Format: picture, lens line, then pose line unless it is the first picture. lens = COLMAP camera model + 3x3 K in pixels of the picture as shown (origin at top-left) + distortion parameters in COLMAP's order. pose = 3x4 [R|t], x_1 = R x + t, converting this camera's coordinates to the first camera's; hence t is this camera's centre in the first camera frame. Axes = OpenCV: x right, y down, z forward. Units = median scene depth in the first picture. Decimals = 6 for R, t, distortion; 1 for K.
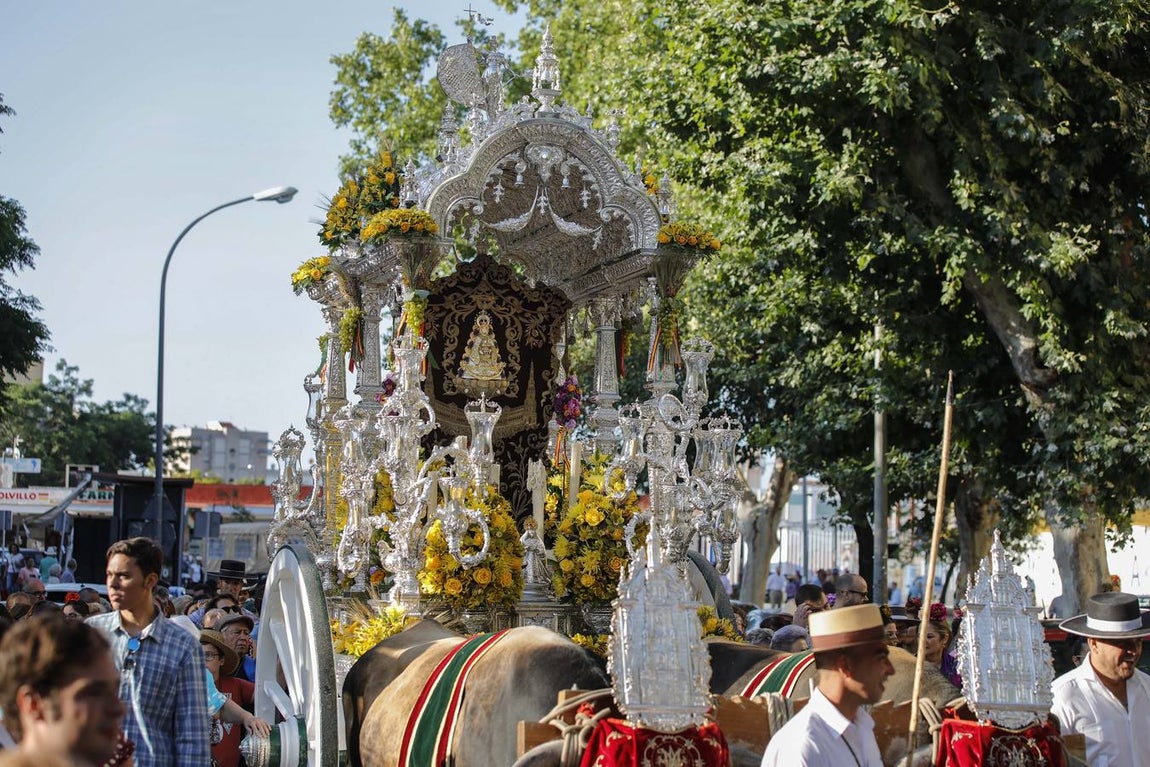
lens RADIAL K [[2522.3, 0, 575.0], [0, 2522.3, 383.5], [0, 0, 1]] dist [-0.336302, 0.008708]
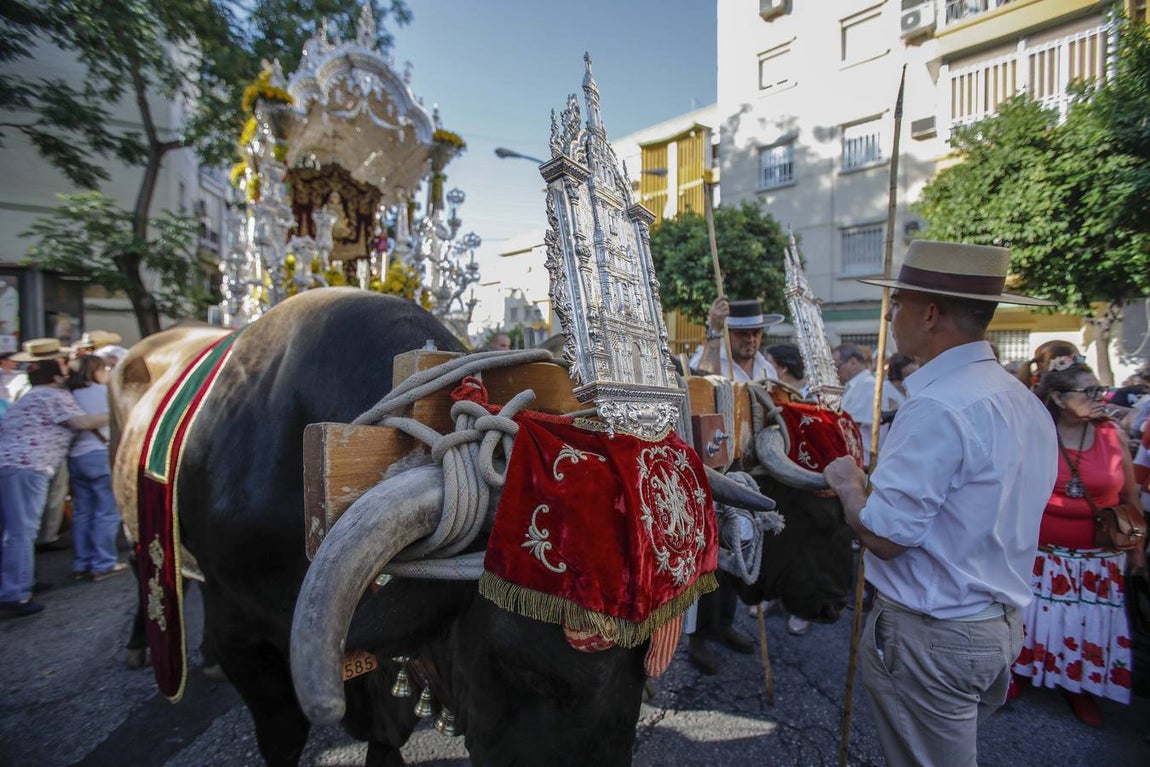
lens RADIAL K [[537.6, 0, 575.0], [0, 537.6, 383.5], [0, 0, 1]] dist [-0.047549, 0.000145]
pose [[0.944838, -0.022832, 0.326741, 0.001192], [-0.010107, 0.995060, 0.098759, 0.080230], [-0.327382, -0.096613, 0.939940, 0.588197]]
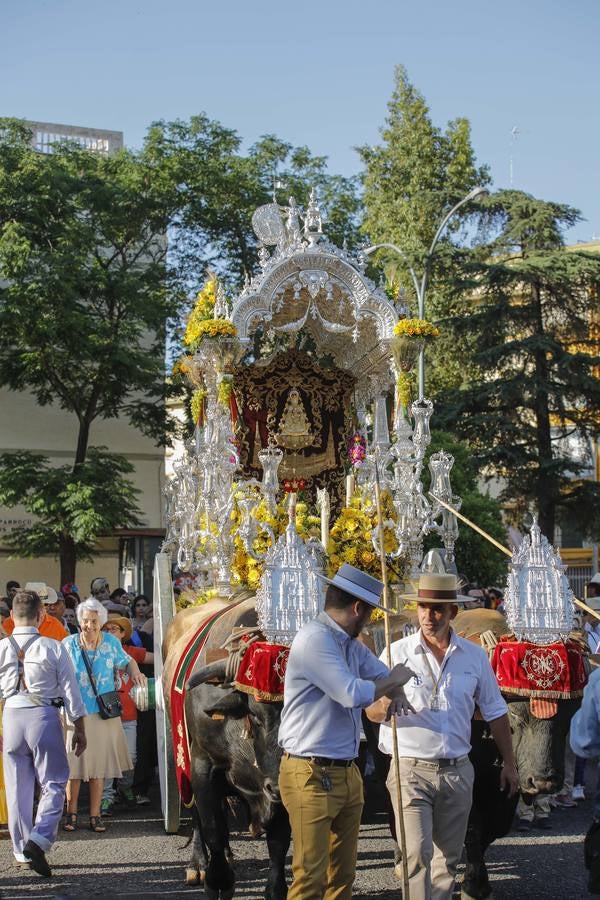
lens RADIAL K [[1974.0, 0, 300.0], [0, 1974.0, 450.0], [0, 0, 1]] dist [-0.336302, 0.008708]
pose [[0.986630, -0.044217, -0.156862, 0.152476], [0.043195, 0.999017, -0.009922, 0.019227], [0.157146, 0.003014, 0.987571, -0.121200]]
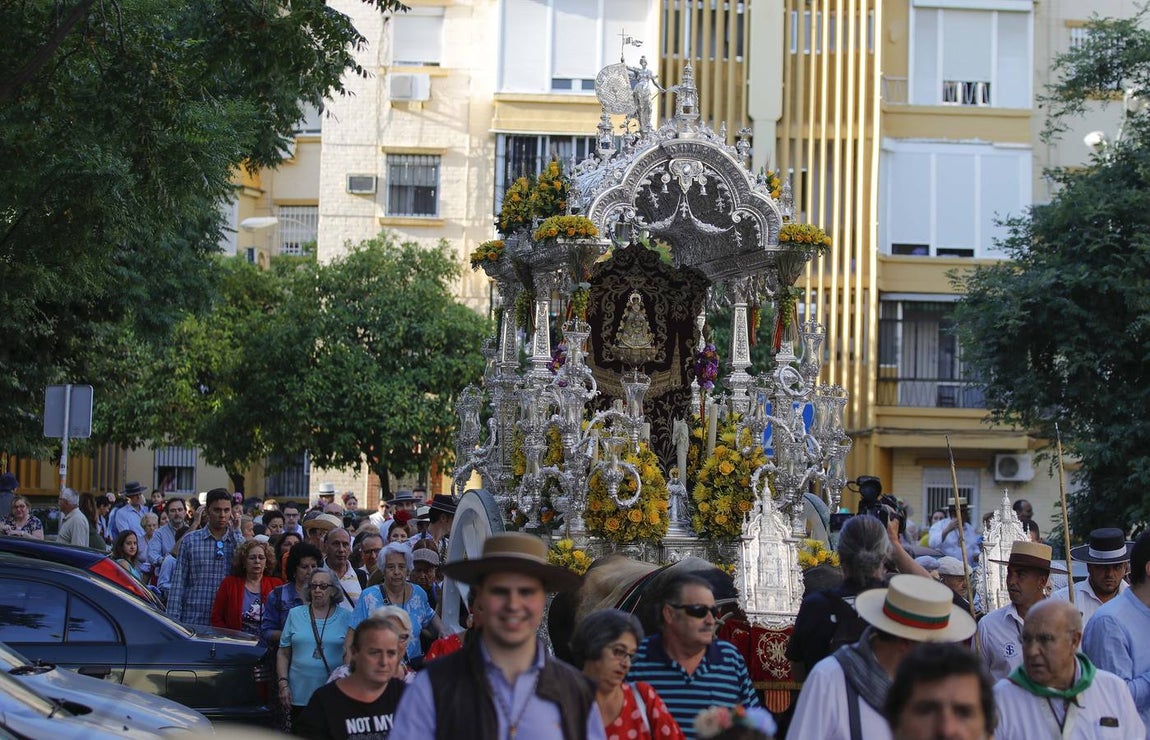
lens RADIAL K [[3205.4, 0, 575.0], [0, 3205.4, 370.0], [0, 0, 1]] dist [-0.384455, 0.430036]
pose [[0.998474, -0.001377, -0.055198, 0.019358], [0.003456, 0.999288, 0.037583, -0.051300], [0.055107, -0.037716, 0.997768, -0.536533]]
